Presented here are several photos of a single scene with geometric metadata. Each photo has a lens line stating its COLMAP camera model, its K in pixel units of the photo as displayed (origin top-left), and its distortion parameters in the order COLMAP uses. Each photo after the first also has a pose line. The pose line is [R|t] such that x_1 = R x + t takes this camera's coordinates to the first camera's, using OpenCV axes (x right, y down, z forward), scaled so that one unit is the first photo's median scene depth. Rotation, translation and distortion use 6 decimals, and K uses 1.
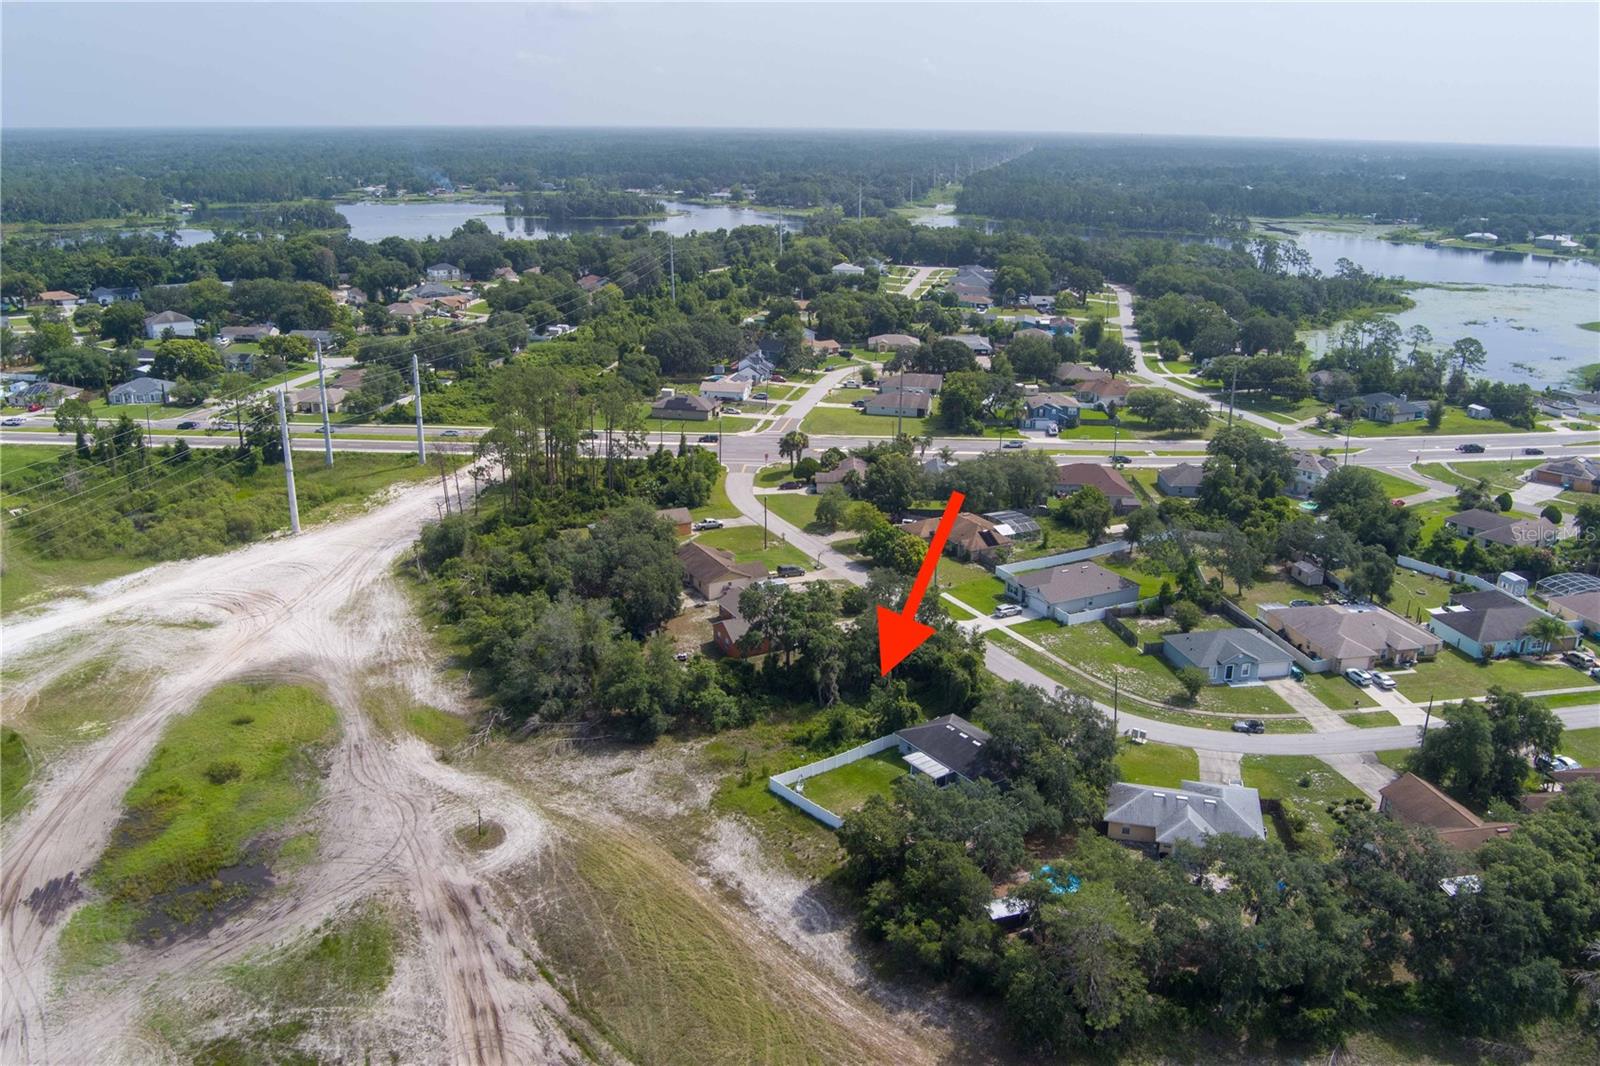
lens RADIAL K [[1295.1, 0, 798.6], [0, 1295.1, 521.8], [0, 0, 1]] dist [-0.071073, 0.017084]
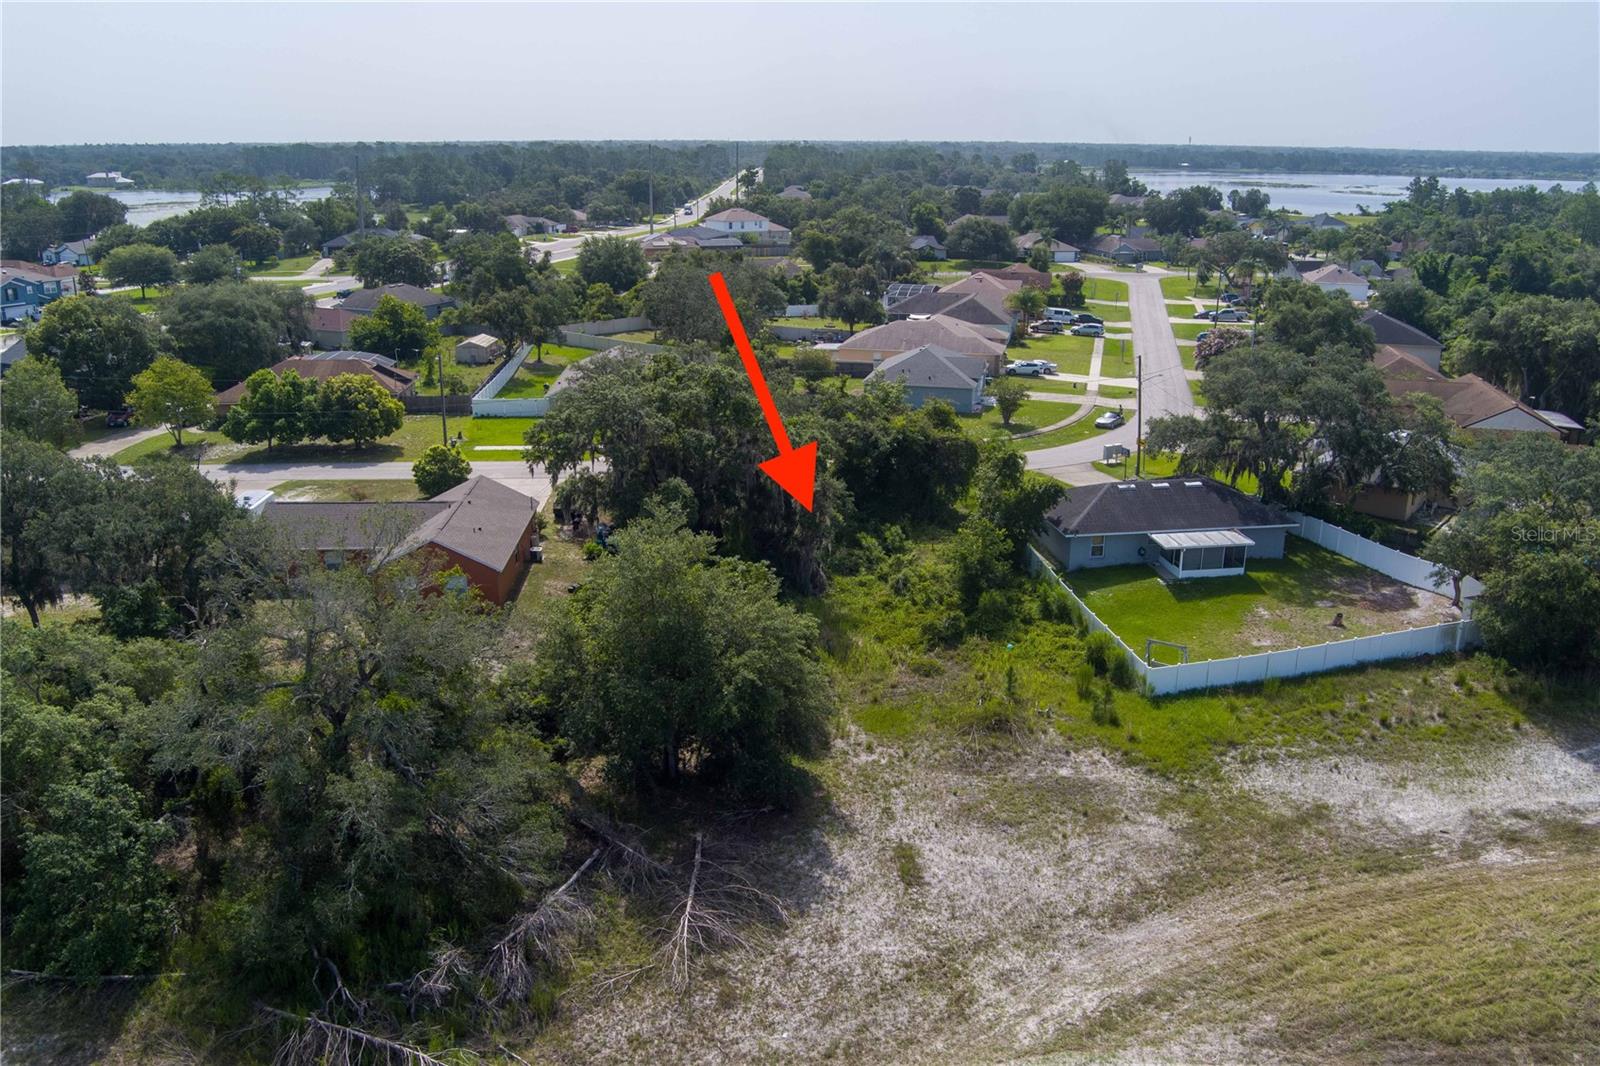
lens RADIAL K [[1295.1, 0, 797.9], [0, 1295.1, 522.0], [0, 0, 1]] dist [-0.071073, 0.017084]
pose [[0.418605, -0.267000, 0.868033, -0.369973], [0.270236, 0.949131, 0.161626, 0.040140], [-0.867031, 0.166916, 0.469464, 0.750417]]
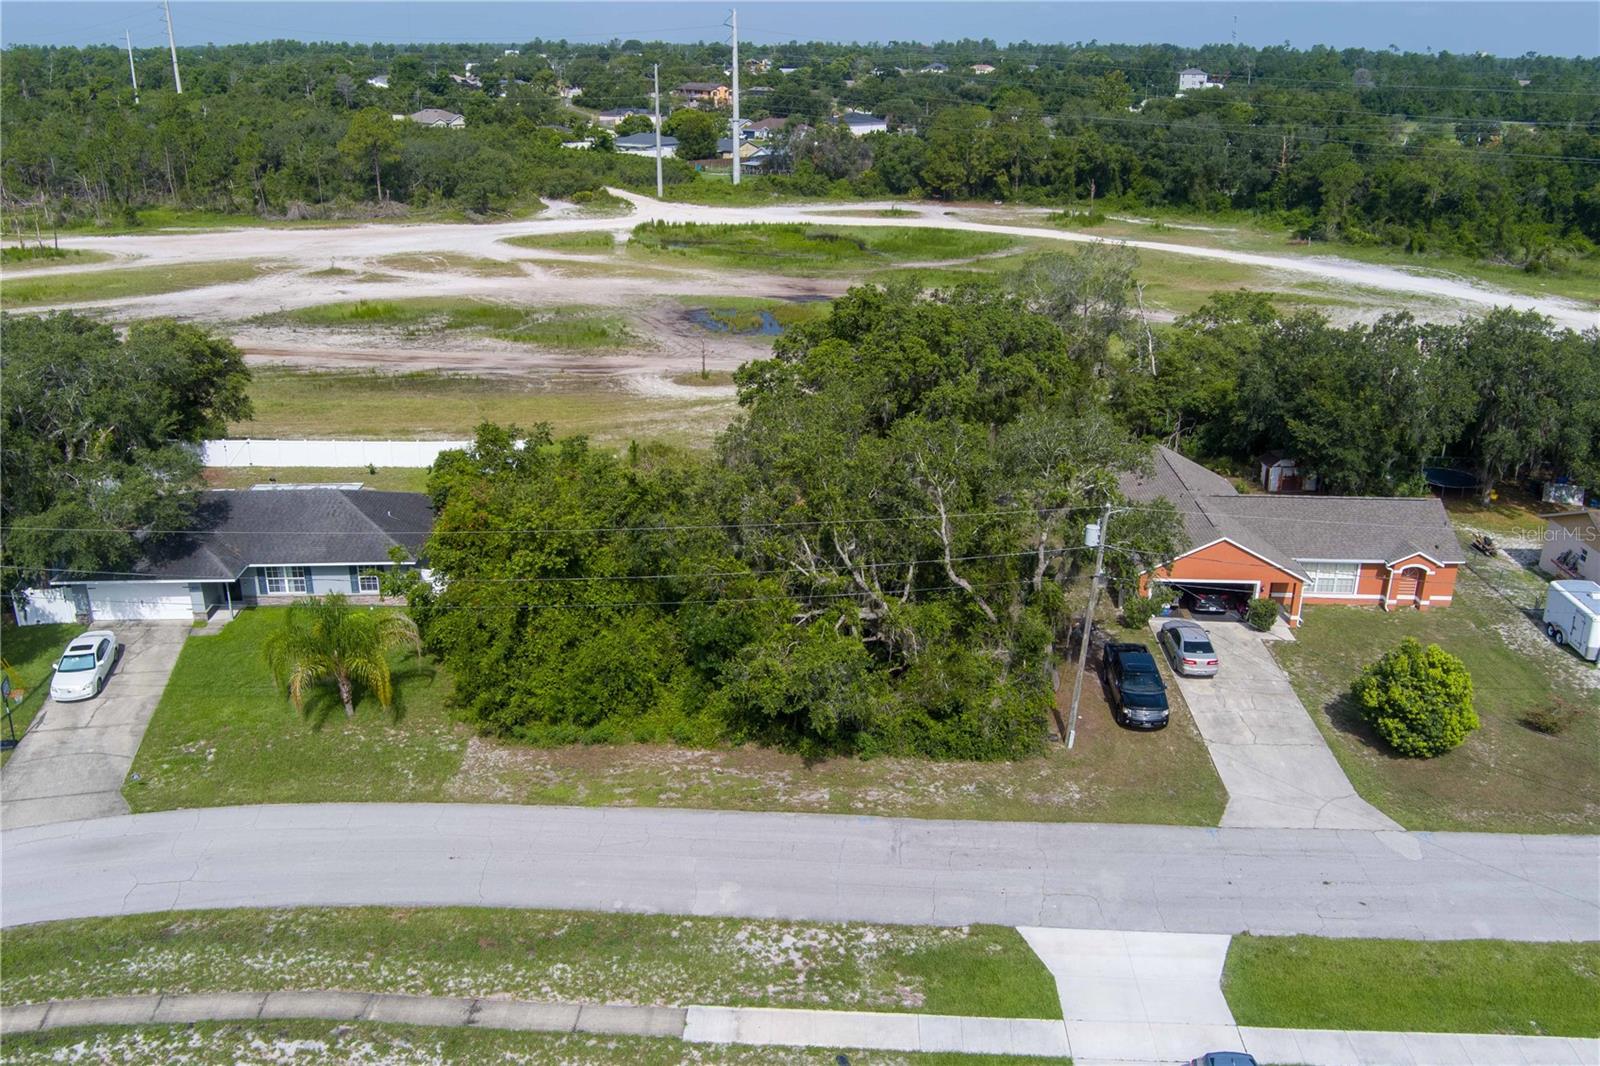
lens RADIAL K [[1297.3, 0, 798.2], [0, 1297.3, 529.6], [0, 0, 1]] dist [-0.082125, 0.037312]
pose [[-0.503915, 0.289979, -0.813623, 0.329390], [-0.266948, 0.843563, 0.465983, -0.054372], [0.821467, 0.452011, -0.347675, 1.106863]]
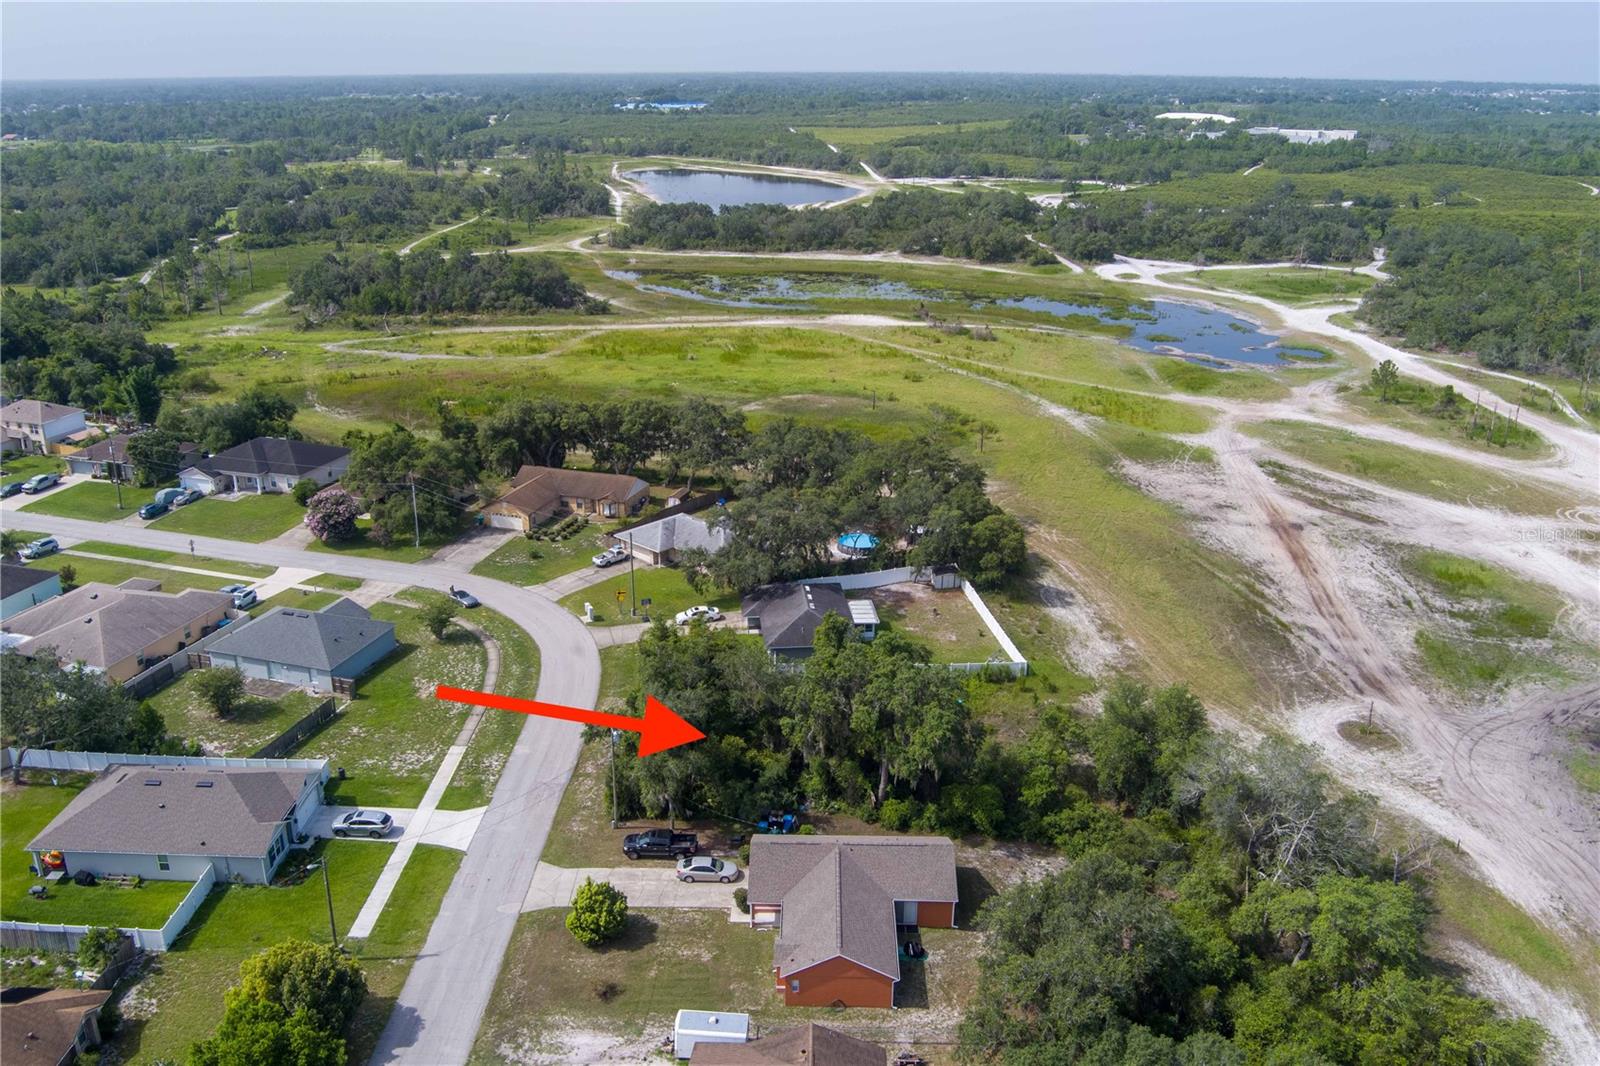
lens RADIAL K [[1295.1, 0, 798.0], [0, 1295.1, 519.9], [0, 0, 1]] dist [-0.071073, 0.017084]
pose [[-0.879392, -0.170924, 0.444359, -0.215822], [0.129740, 0.811978, 0.569087, -0.330640], [-0.458081, 0.558101, -0.691871, 1.363021]]
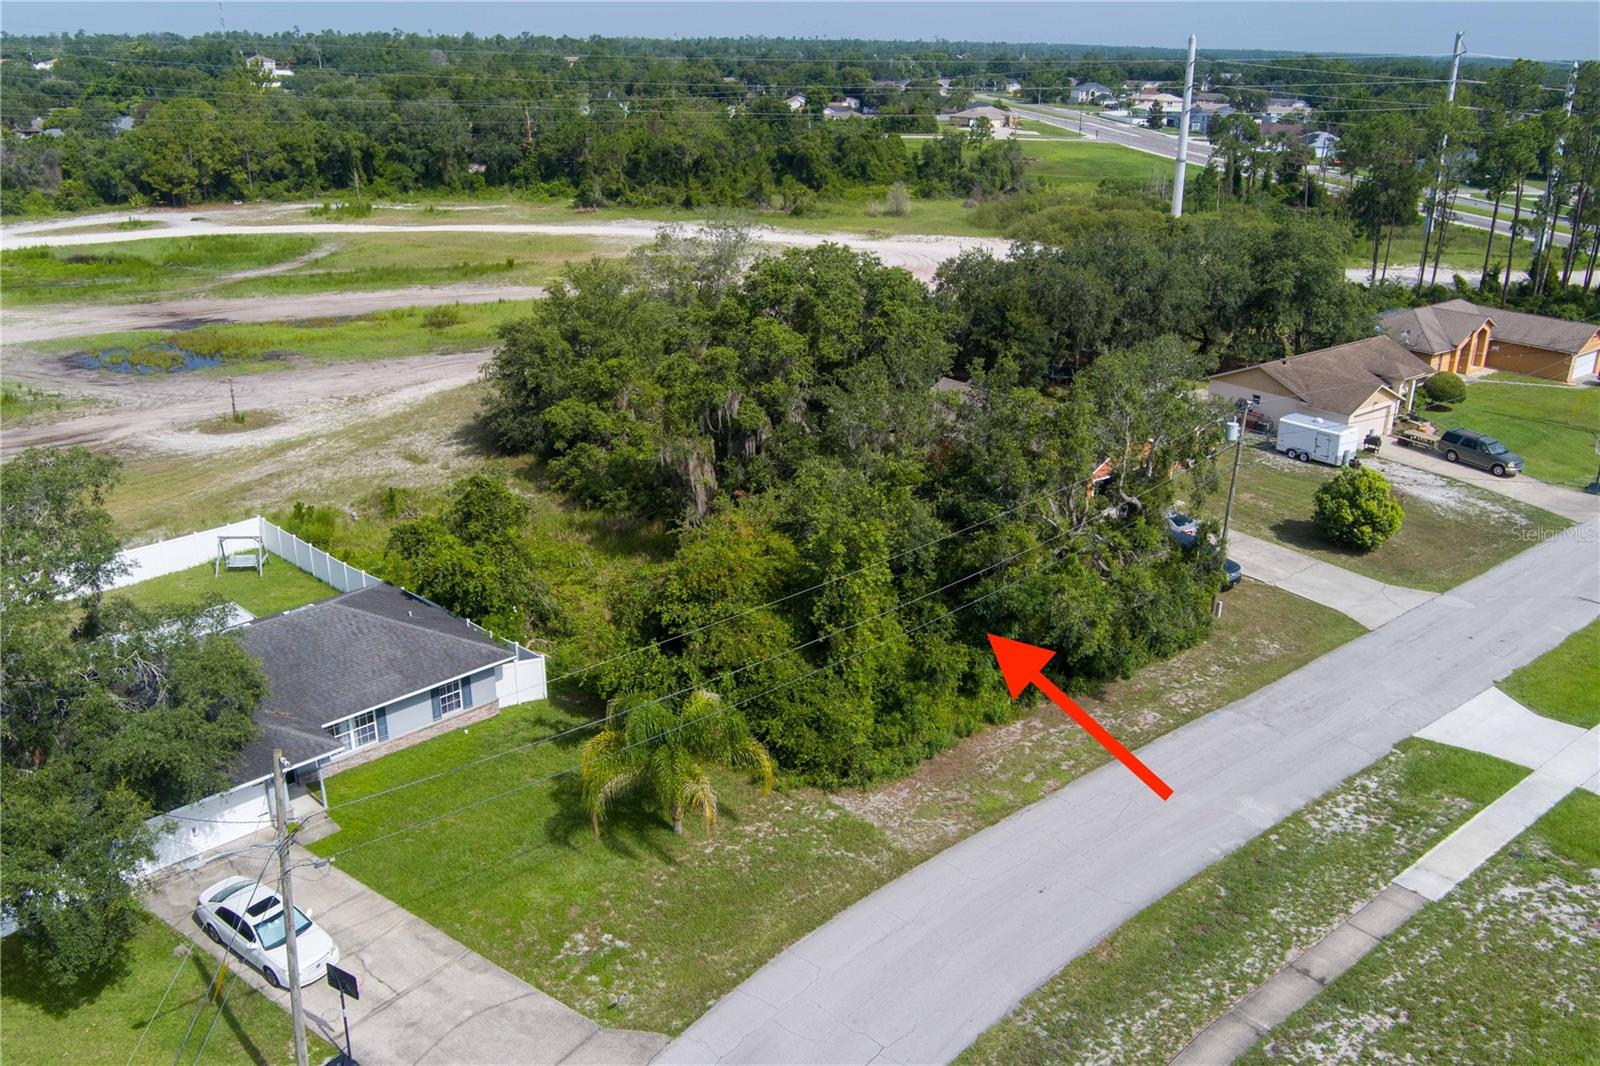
lens RADIAL K [[1295.1, 0, 801.5], [0, 1295.1, 522.2], [0, 0, 1]] dist [-0.071073, 0.017084]
pose [[0.200063, 0.333643, -0.921226, 0.357533], [-0.299916, 0.915955, 0.266601, 0.021612], [0.932751, 0.222953, 0.283314, 0.885440]]
